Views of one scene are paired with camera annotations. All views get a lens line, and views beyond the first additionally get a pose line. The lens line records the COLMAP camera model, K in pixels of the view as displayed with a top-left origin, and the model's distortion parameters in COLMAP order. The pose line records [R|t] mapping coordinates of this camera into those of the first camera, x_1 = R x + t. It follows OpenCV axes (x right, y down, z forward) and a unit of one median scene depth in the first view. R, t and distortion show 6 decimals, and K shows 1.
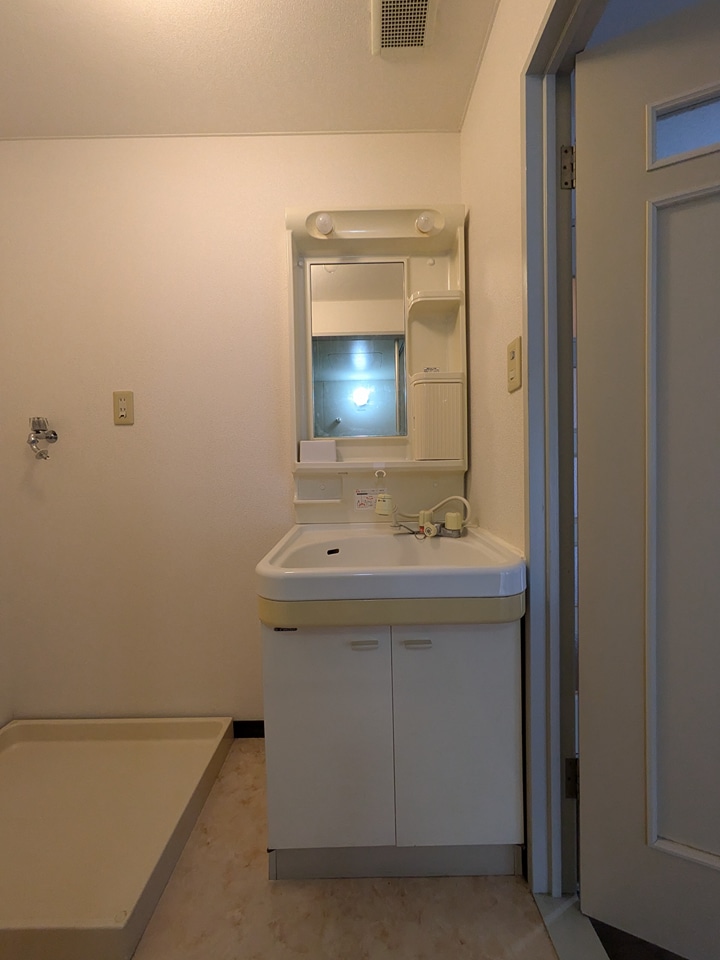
lens RADIAL K [[379.7, 0, 361.5], [0, 379.7, 477.4], [0, 0, 1]] dist [-0.002275, 0.000398]
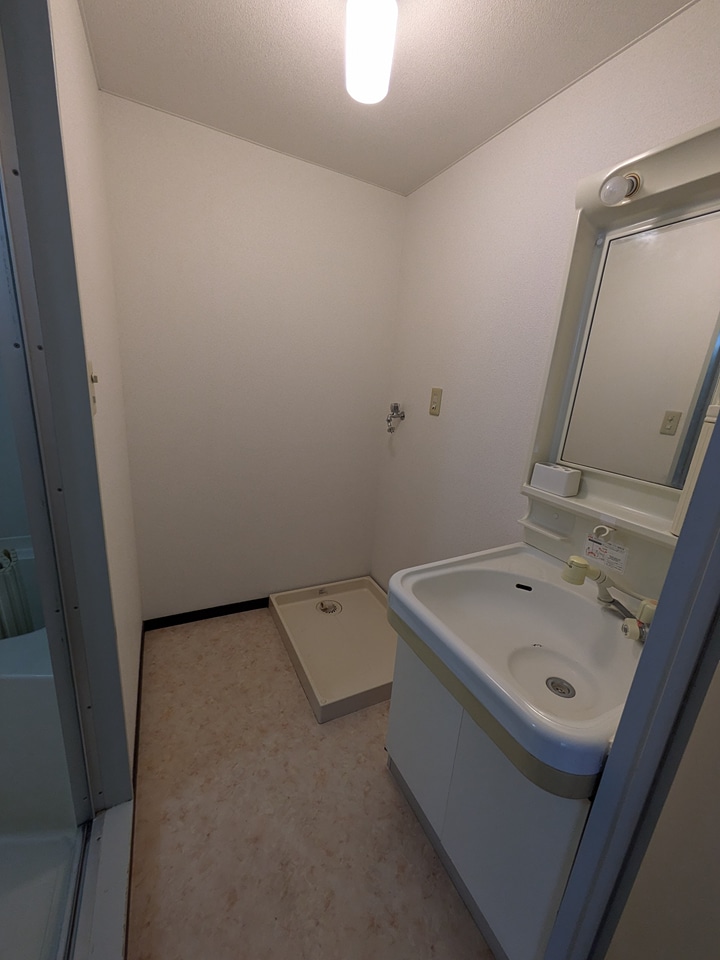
lens RADIAL K [[379.7, 0, 362.7], [0, 379.7, 480.4], [0, 0, 1]] dist [-0.002275, 0.000398]
pose [[0.450630, 0.285175, -0.845936, 0.432862], [-0.103148, 0.957890, 0.267969, -0.252709], [0.886732, -0.033498, 0.461069, 0.187404]]
